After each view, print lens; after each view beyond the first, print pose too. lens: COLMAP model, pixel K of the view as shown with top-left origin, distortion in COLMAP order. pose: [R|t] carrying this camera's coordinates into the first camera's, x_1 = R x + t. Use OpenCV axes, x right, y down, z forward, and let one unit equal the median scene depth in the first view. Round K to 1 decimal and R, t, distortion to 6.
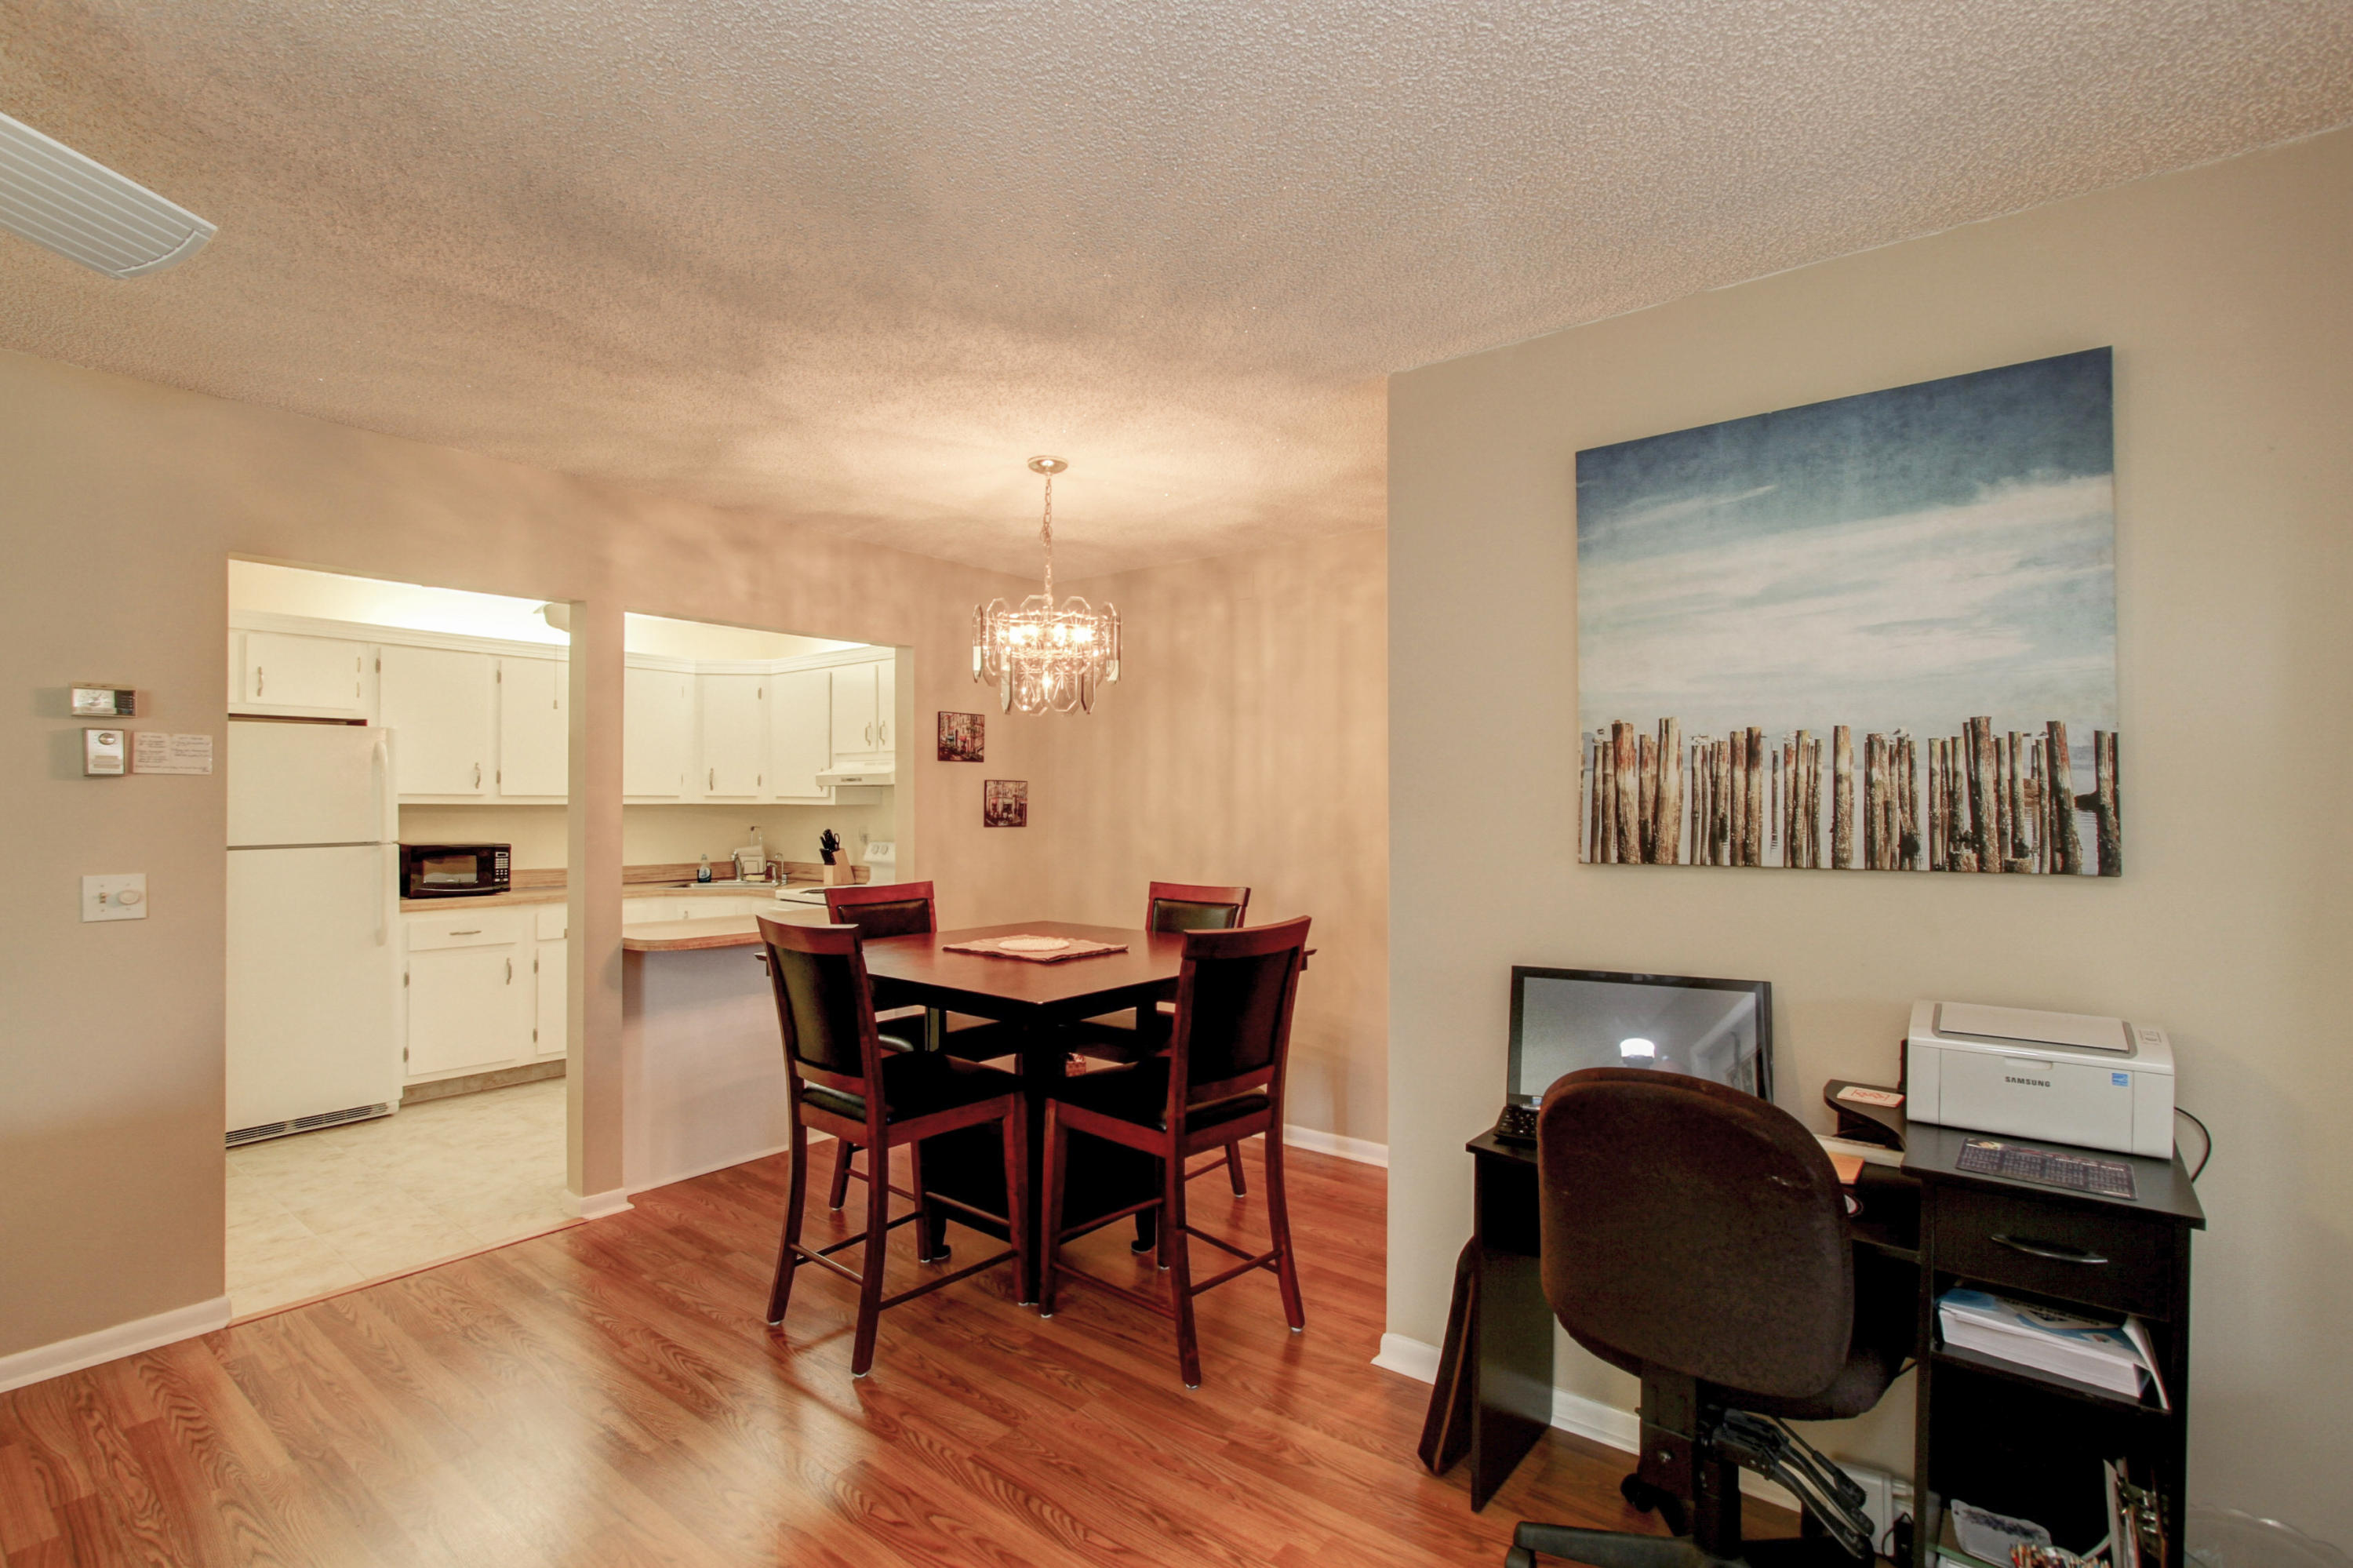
lens RADIAL K [[1092.4, 0, 1166.0], [0, 1092.4, 801.0], [0, 0, 1]] dist [-0.014567, 0.000823]
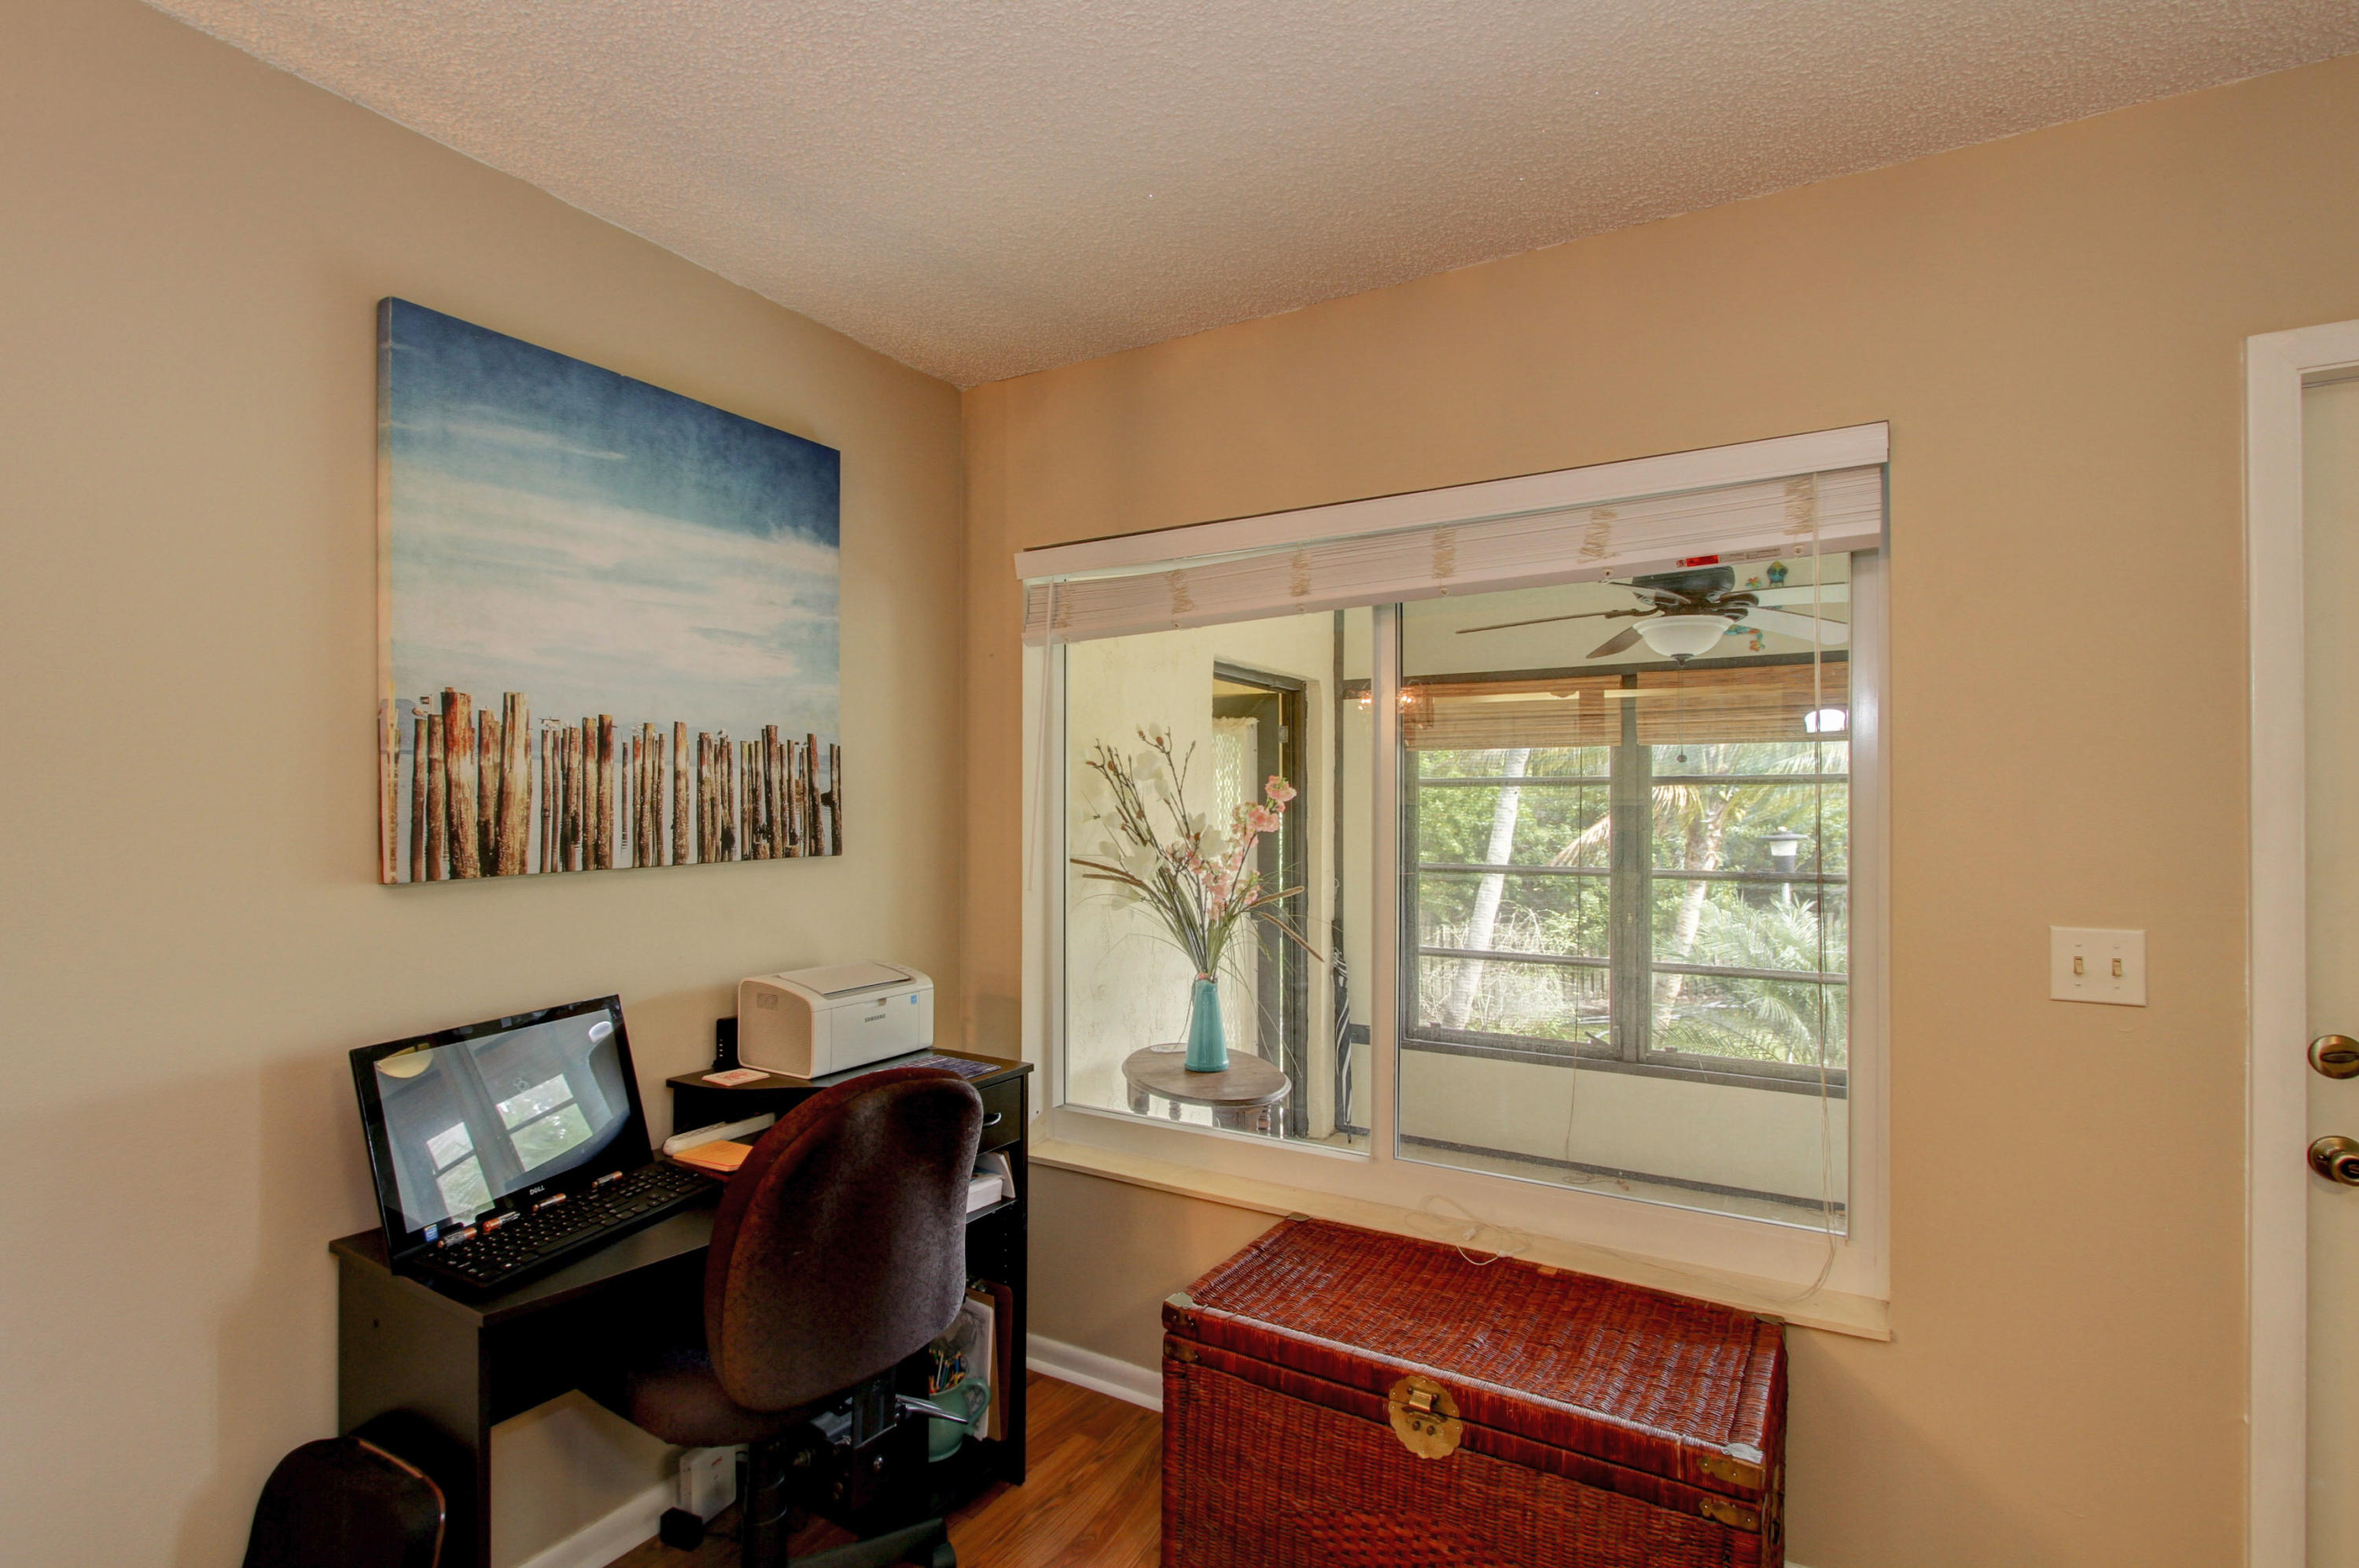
lens RADIAL K [[1094.6, 0, 1173.6], [0, 1094.6, 798.4], [0, 0, 1]] dist [-0.013483, 0.000200]
pose [[-0.133223, 0.000927, 0.991086, -0.266778], [-0.004087, 0.999991, -0.001484, 0.000476], [-0.991078, -0.004248, -0.133218, 0.416937]]
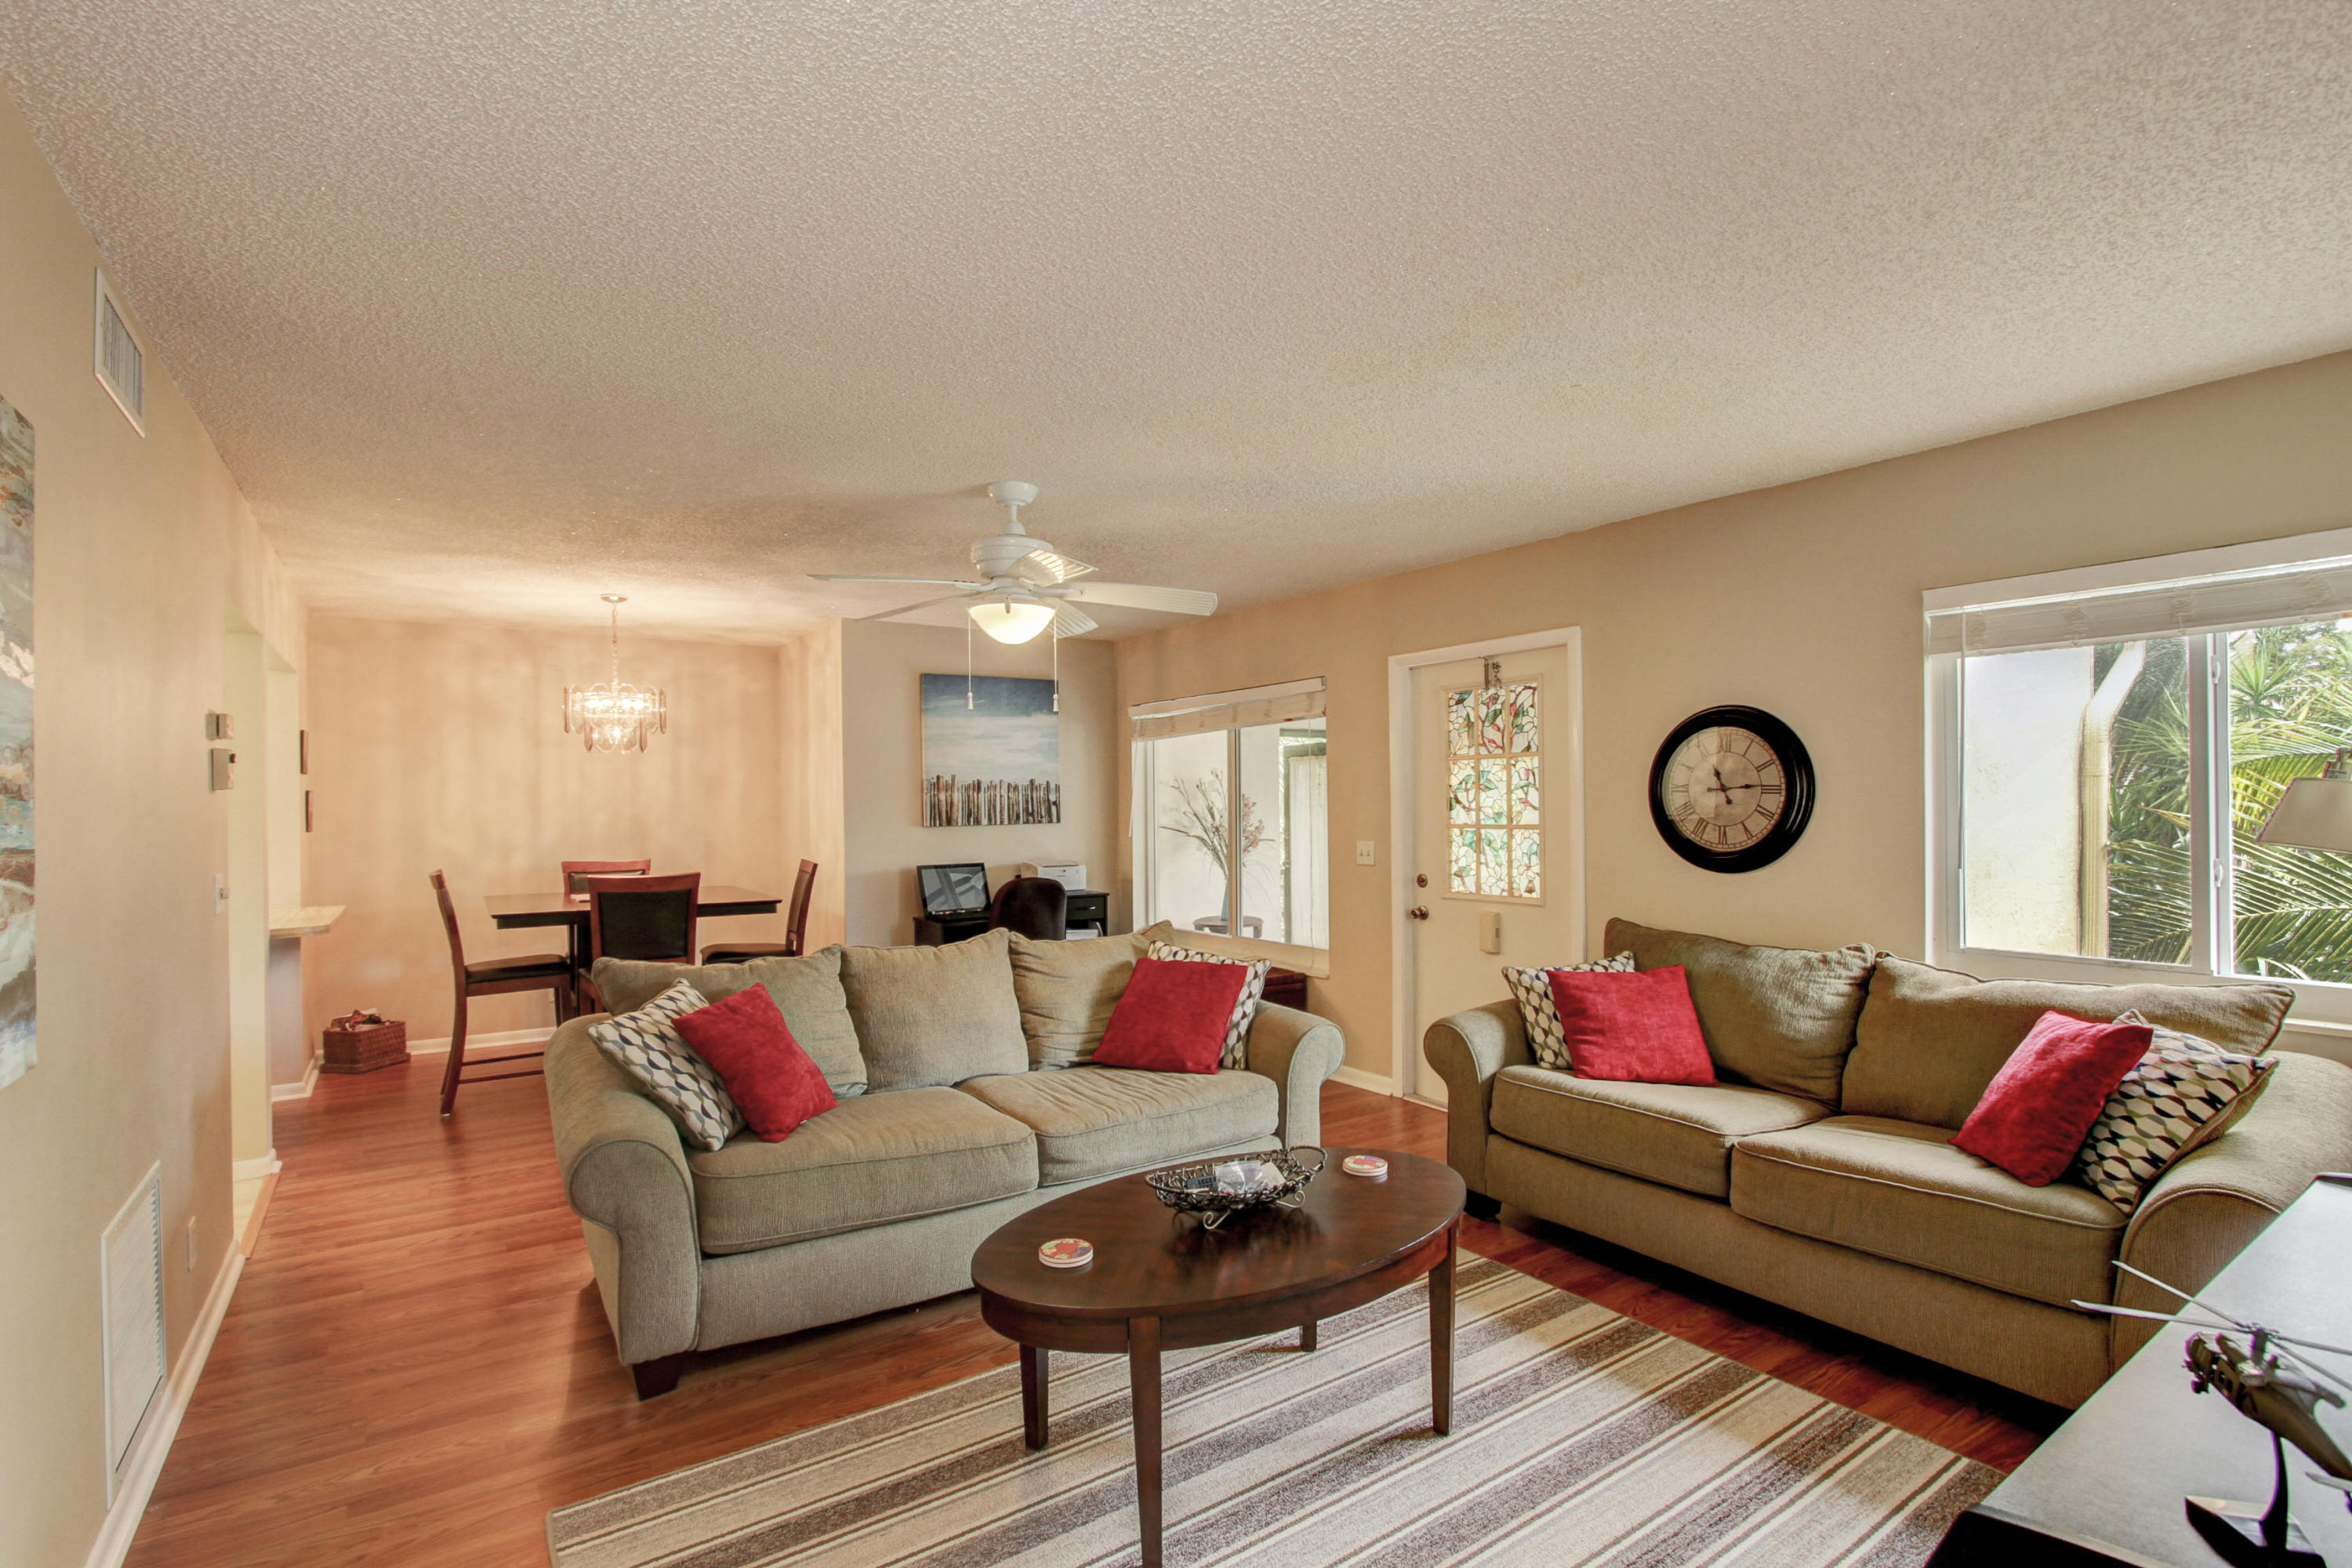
lens RADIAL K [[1091.9, 0, 1165.5], [0, 1091.9, 801.0], [0, 0, 1]] dist [-0.014567, 0.000823]
pose [[0.298505, -0.003053, 0.954403, -1.413207], [0.006712, 0.999977, 0.001100, -0.004169], [-0.954385, 0.006078, 0.298518, -0.259177]]
